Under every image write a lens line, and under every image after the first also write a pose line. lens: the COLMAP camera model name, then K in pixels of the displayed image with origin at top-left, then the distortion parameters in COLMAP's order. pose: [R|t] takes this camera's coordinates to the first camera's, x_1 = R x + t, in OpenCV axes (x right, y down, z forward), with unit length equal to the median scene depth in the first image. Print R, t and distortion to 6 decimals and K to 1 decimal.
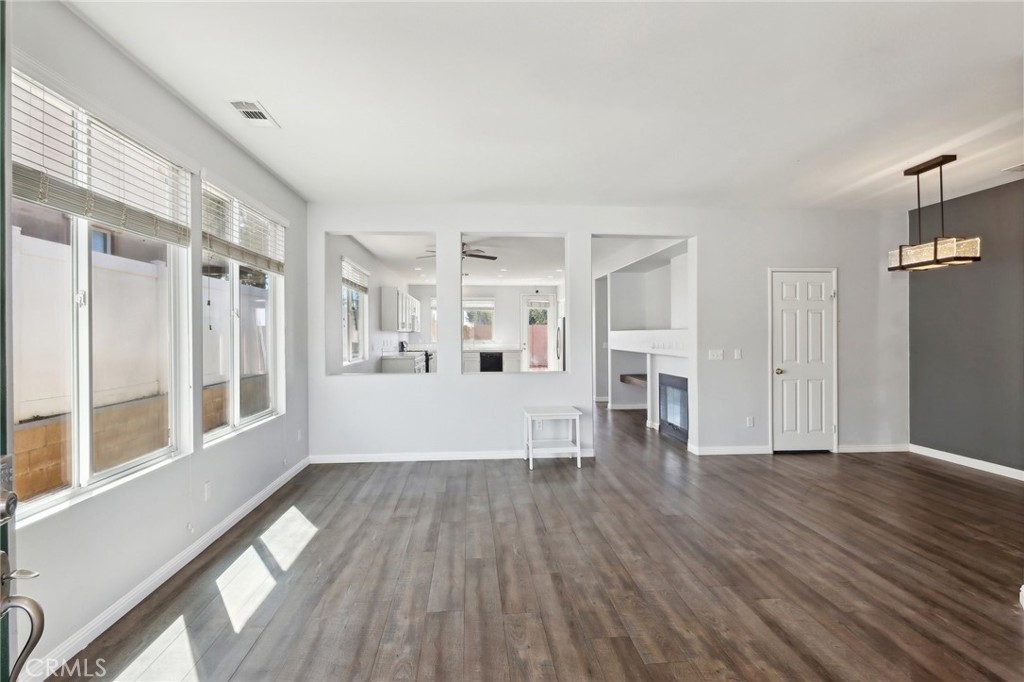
lens RADIAL K [[522.0, 0, 509.5], [0, 522.0, 332.5], [0, 0, 1]] dist [0.011096, -0.011695]
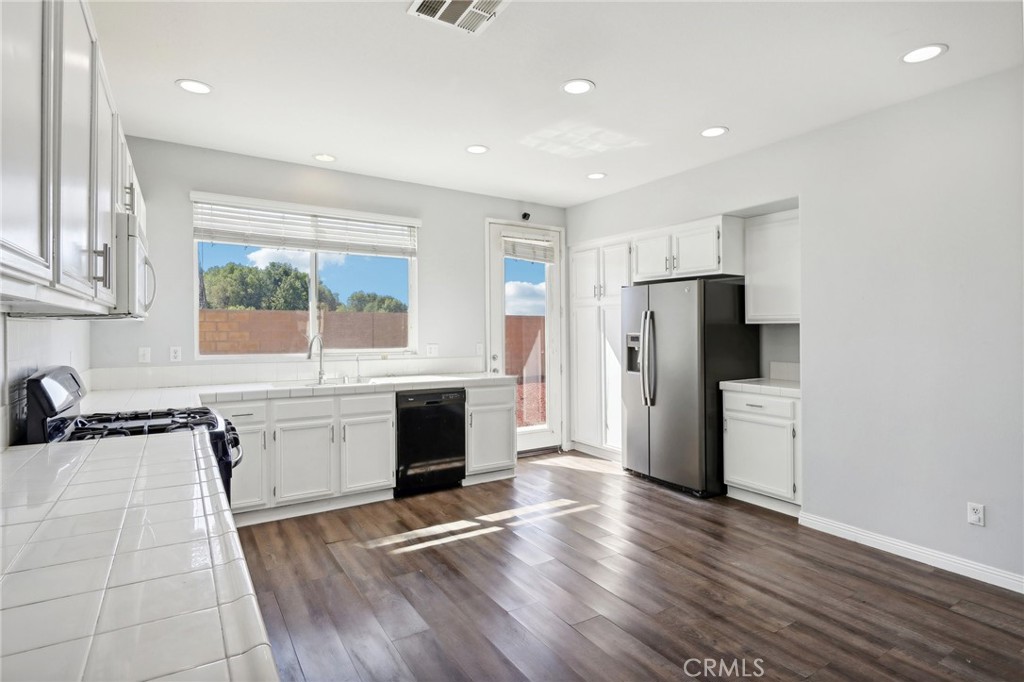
lens RADIAL K [[522.0, 0, 509.5], [0, 522.0, 332.5], [0, 0, 1]] dist [0.011096, -0.011695]
pose [[0.879731, 0.001540, 0.475470, -0.673557], [-0.008520, 0.999885, 0.012527, -0.001753], [-0.475396, -0.015071, 0.879643, 3.473613]]
